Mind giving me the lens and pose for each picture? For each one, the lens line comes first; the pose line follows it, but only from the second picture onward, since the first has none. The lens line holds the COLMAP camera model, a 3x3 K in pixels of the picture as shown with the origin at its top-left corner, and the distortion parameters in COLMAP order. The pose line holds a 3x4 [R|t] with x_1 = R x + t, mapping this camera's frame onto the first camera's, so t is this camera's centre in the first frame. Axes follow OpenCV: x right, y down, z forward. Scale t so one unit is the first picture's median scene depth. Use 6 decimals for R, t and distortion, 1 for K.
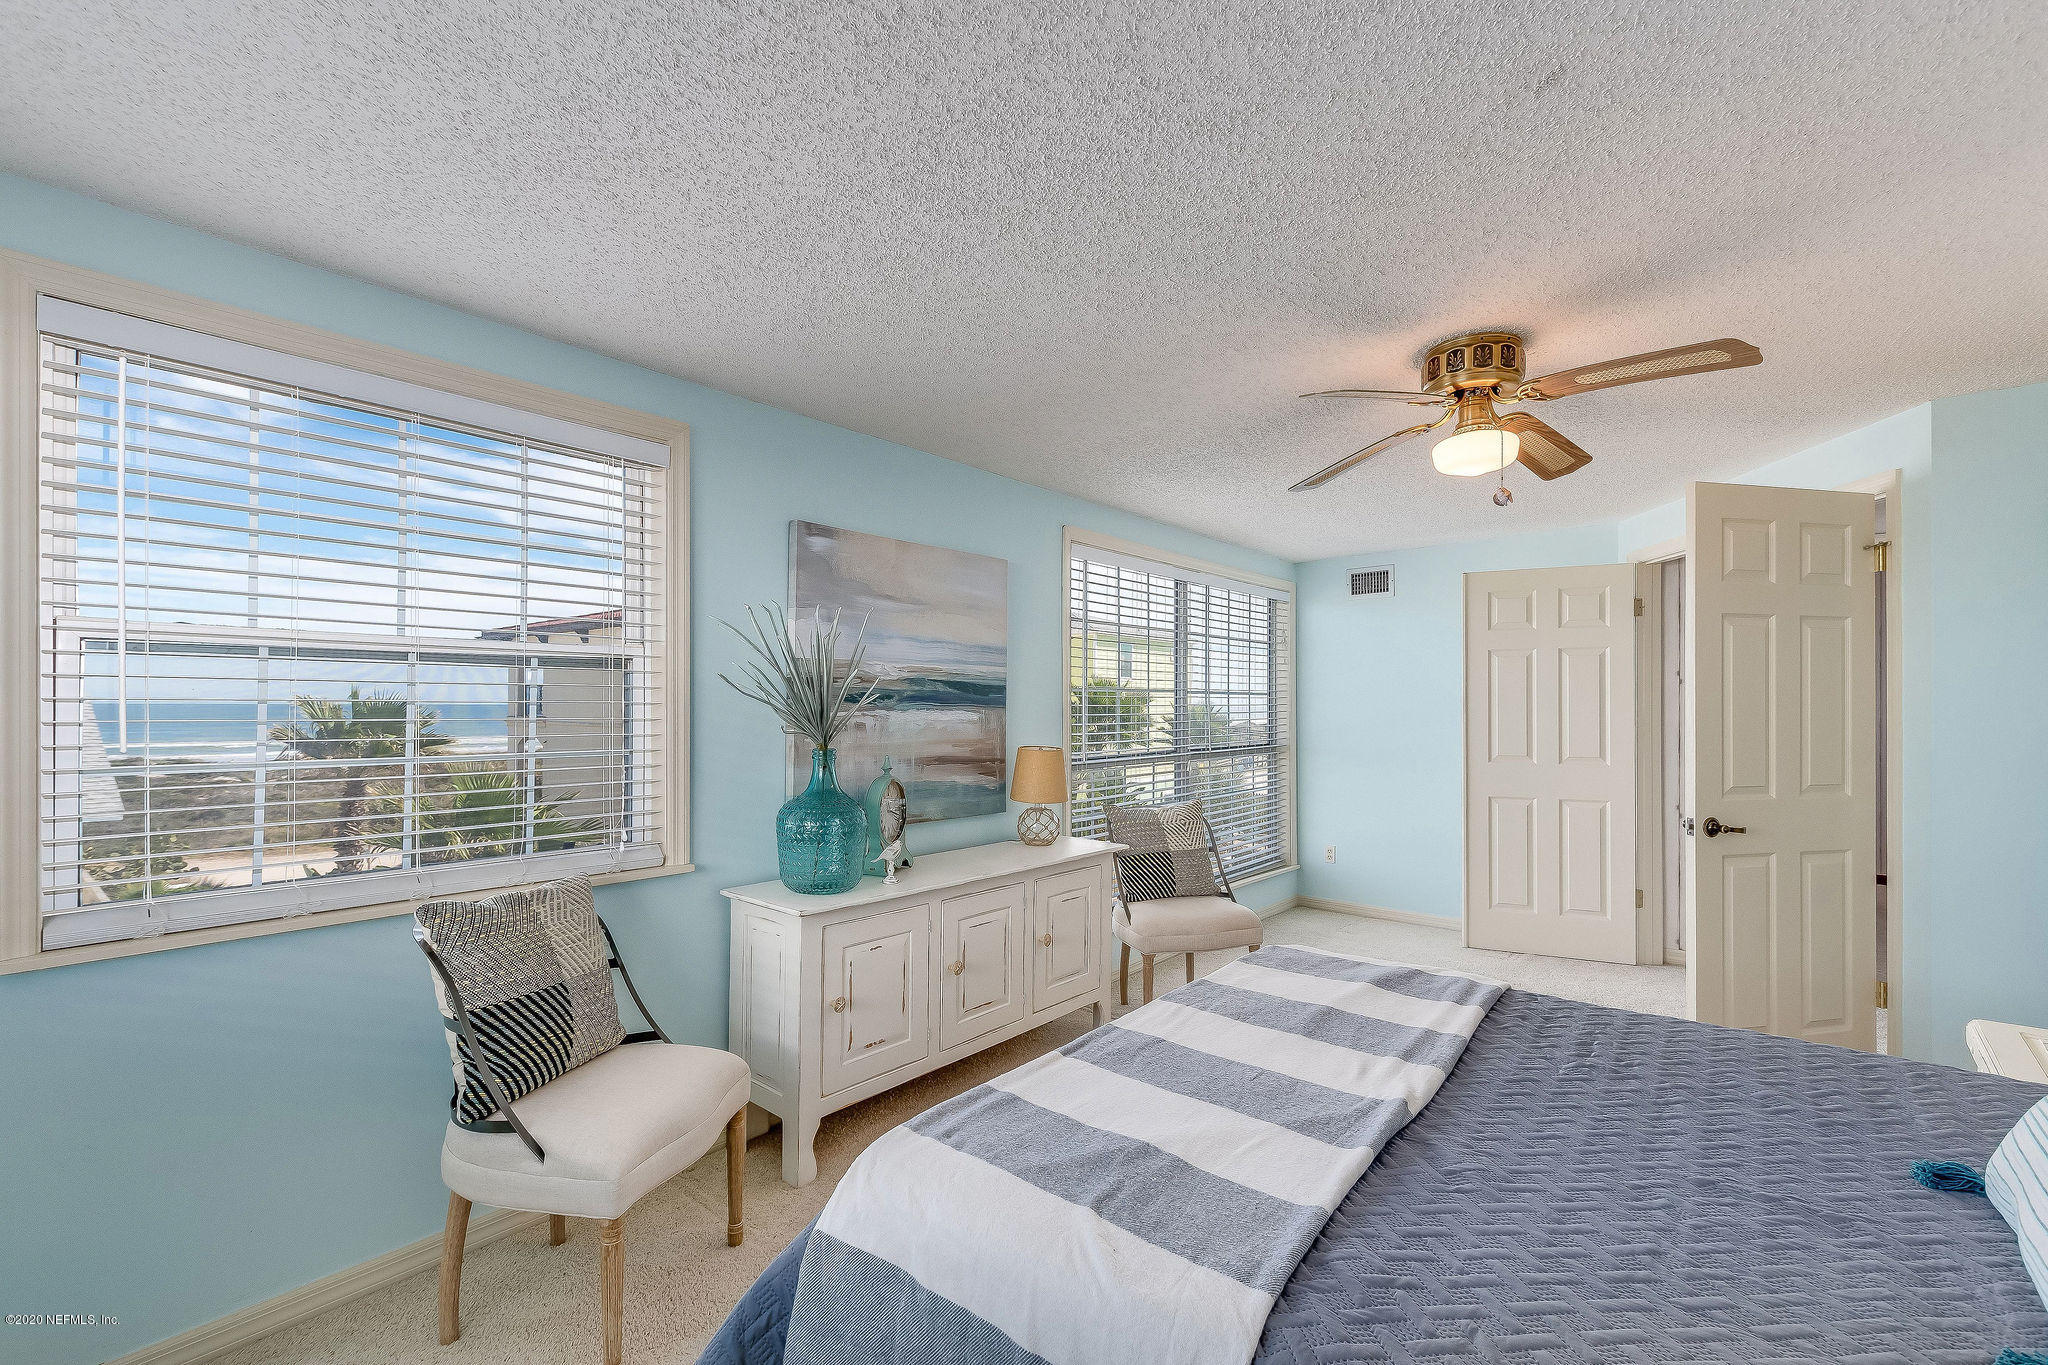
lens RADIAL K [[882.4, 0, 1024.8], [0, 882.4, 689.6], [0, 0, 1]] dist [0.001905, 0.000047]
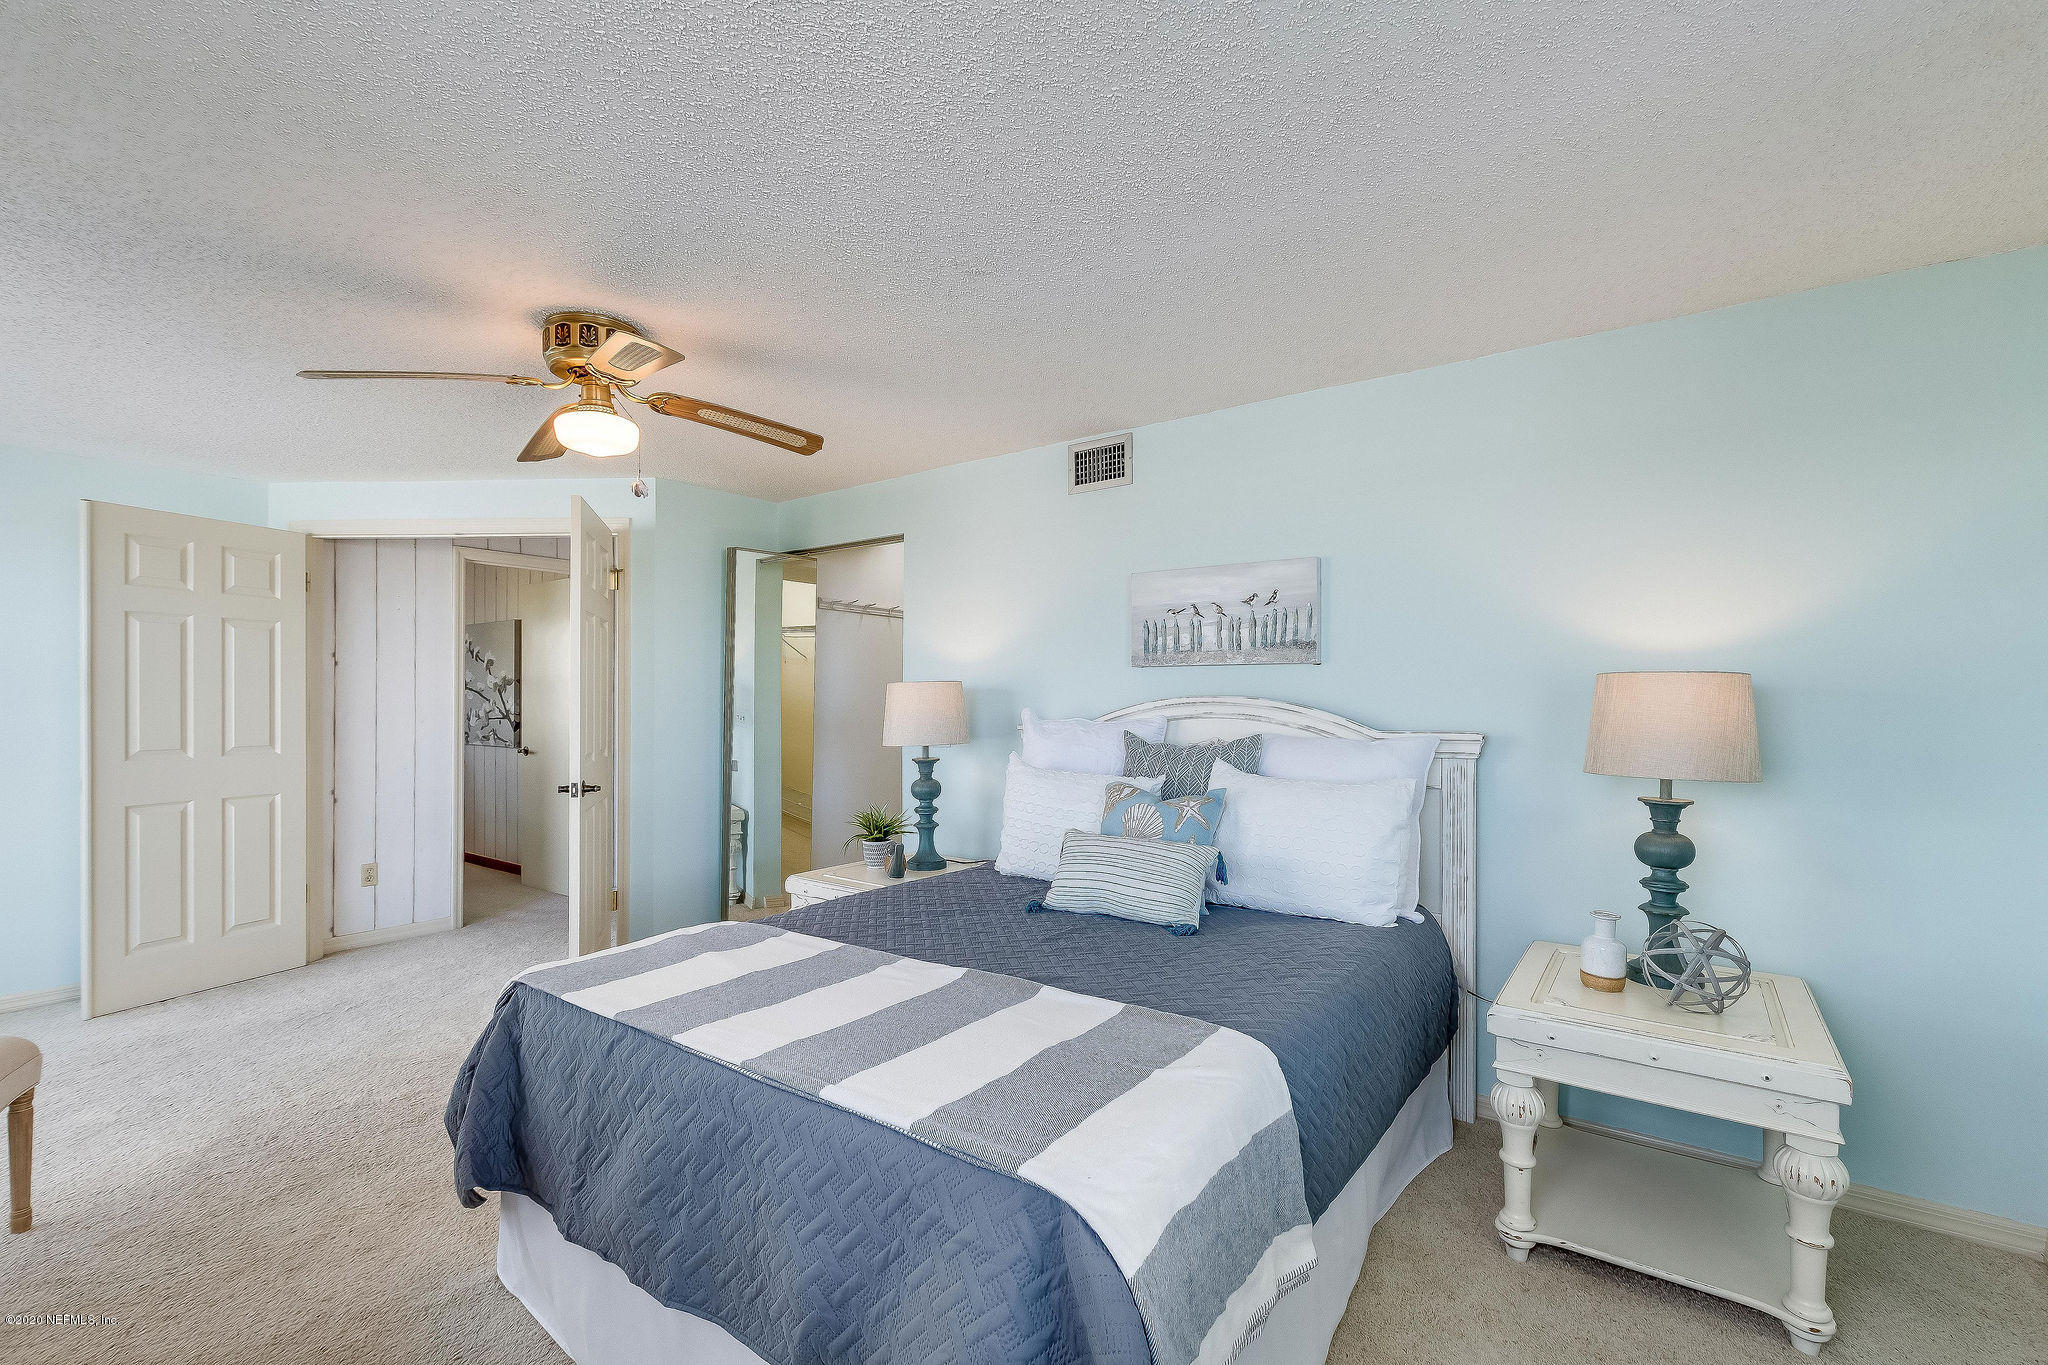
lens RADIAL K [[882.4, 0, 1024.8], [0, 882.4, 689.6], [0, 0, 1]] dist [0.001905, 0.000047]
pose [[-0.061376, 0.009779, 0.998067, -0.444093], [-0.019900, 0.999741, -0.011019, 0.024286], [-0.997916, -0.020538, -0.061165, 0.480601]]
